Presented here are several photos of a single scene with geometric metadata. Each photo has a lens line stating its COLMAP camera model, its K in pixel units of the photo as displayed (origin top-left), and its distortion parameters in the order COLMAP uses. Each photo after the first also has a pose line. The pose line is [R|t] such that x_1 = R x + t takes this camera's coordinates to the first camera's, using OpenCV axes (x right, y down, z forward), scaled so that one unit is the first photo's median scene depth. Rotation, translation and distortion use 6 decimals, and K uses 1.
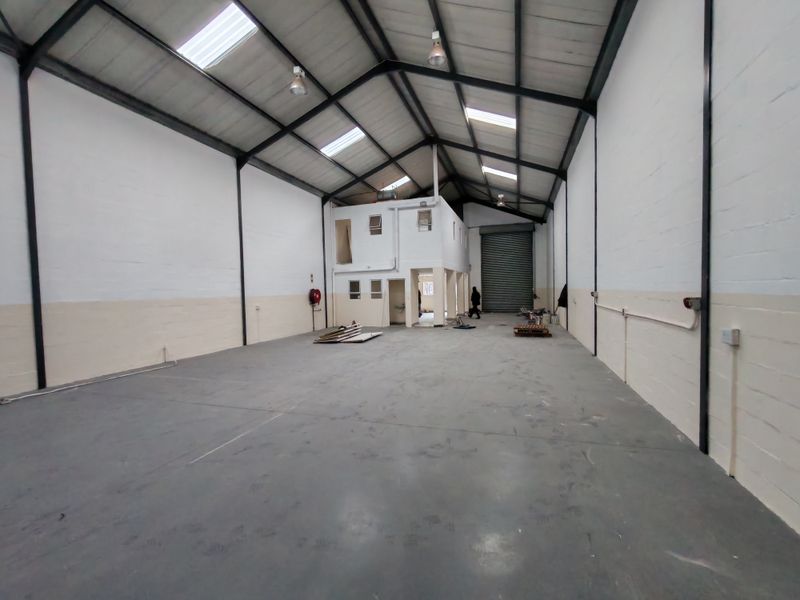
lens RADIAL K [[375.1, 0, 388.3], [0, 375.1, 301.4], [0, 0, 1]] dist [0.005995, -0.000381]
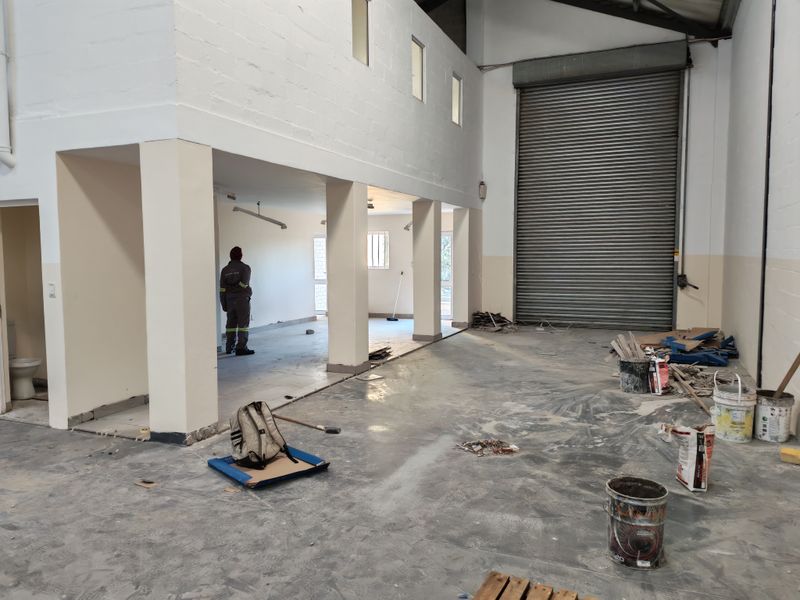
lens RADIAL K [[623.3, 0, 374.0], [0, 623.3, 294.3], [0, 0, 1]] dist [0.085499, -0.097756]
pose [[0.997105, 0.023406, -0.072347, 0.174369], [-0.020665, 0.999049, 0.038399, -0.017461], [0.073177, -0.036793, 0.996640, 0.458557]]
